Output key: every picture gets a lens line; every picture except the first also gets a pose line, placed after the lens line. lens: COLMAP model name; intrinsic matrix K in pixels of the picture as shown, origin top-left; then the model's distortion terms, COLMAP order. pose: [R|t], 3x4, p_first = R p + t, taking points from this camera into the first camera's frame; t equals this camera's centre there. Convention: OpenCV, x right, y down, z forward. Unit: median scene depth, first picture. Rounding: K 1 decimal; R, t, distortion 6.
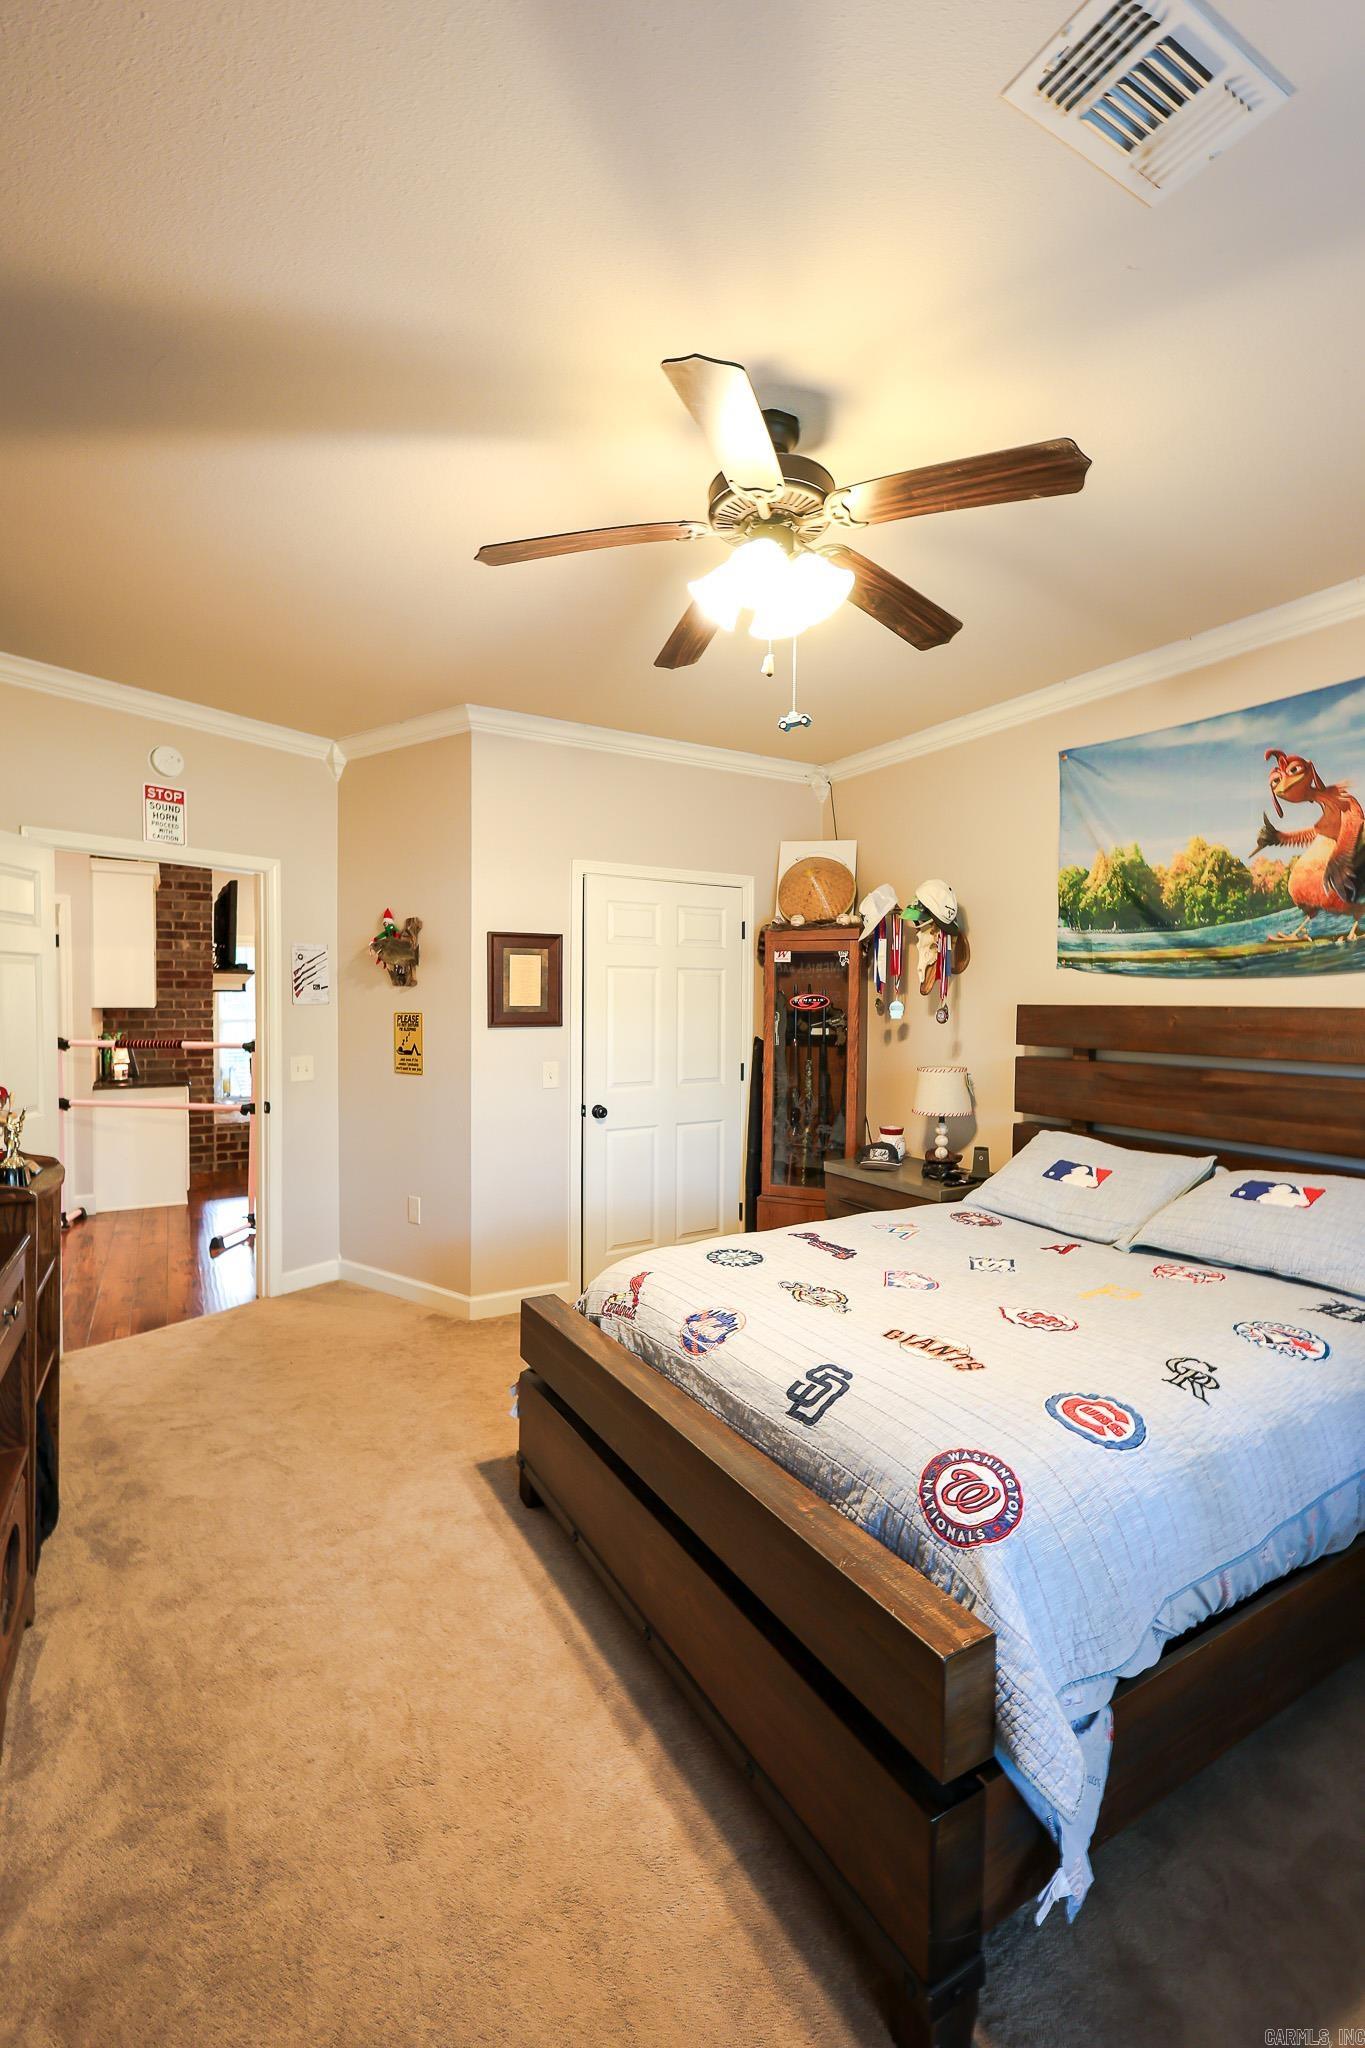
lens RADIAL K [[886.8, 0, 691.9], [0, 886.8, 1021.3], [0, 0, 1]] dist [0.001663, 0.000343]
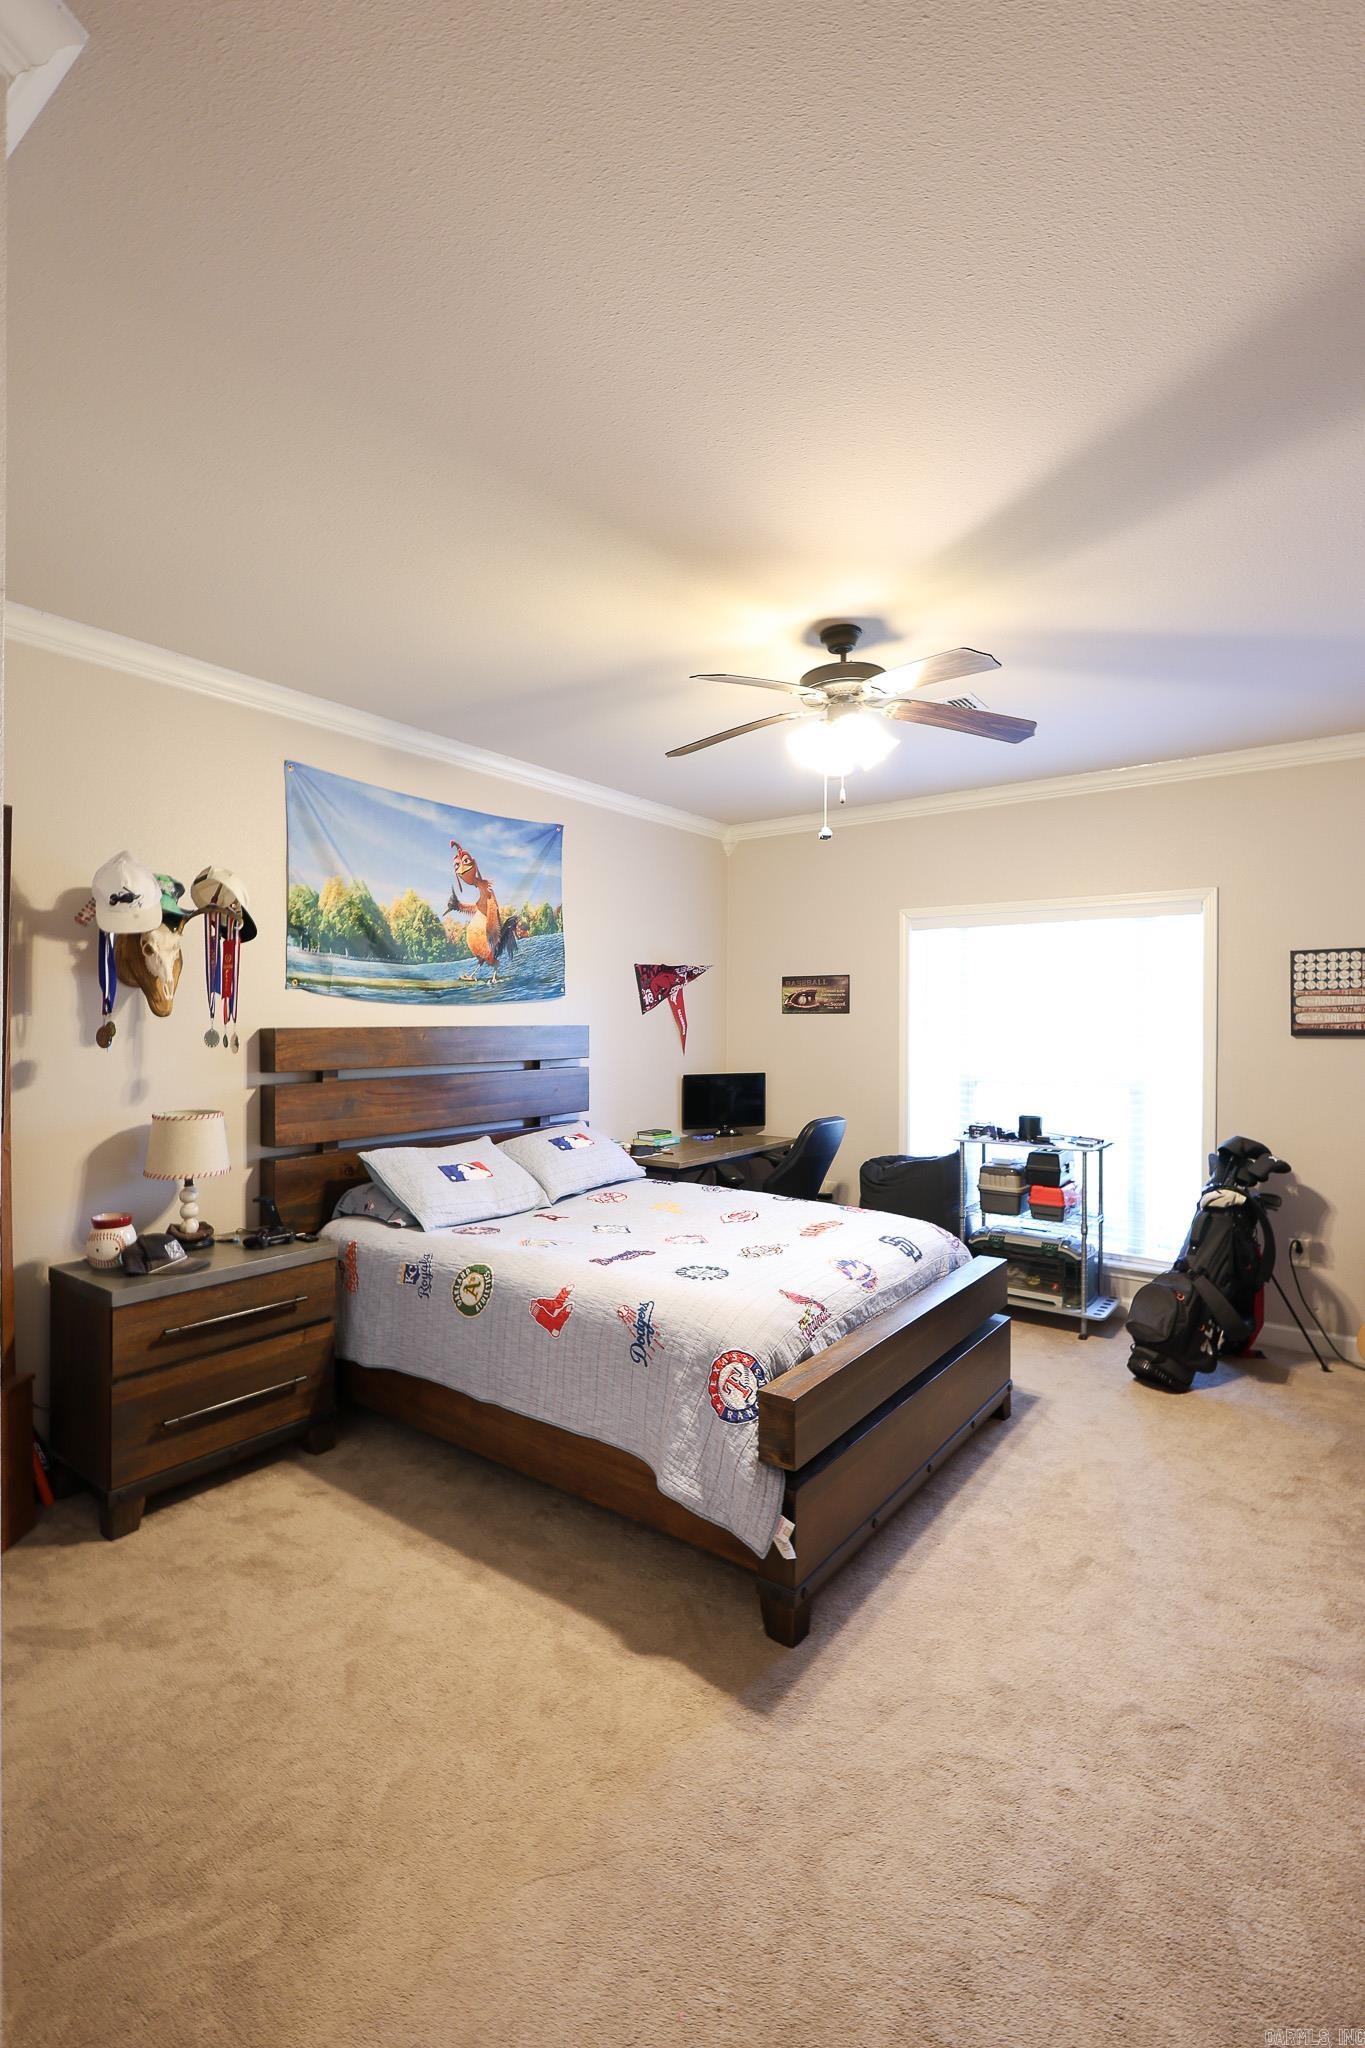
lens RADIAL K [[886.8, 0, 691.9], [0, 886.8, 1021.3], [0, 0, 1]] dist [0.001663, 0.000343]
pose [[-0.378005, -0.010257, 0.925747, -0.731197], [0.017358, 0.999684, 0.018164, -0.040609], [-0.925641, 0.022935, -0.377708, 1.119691]]
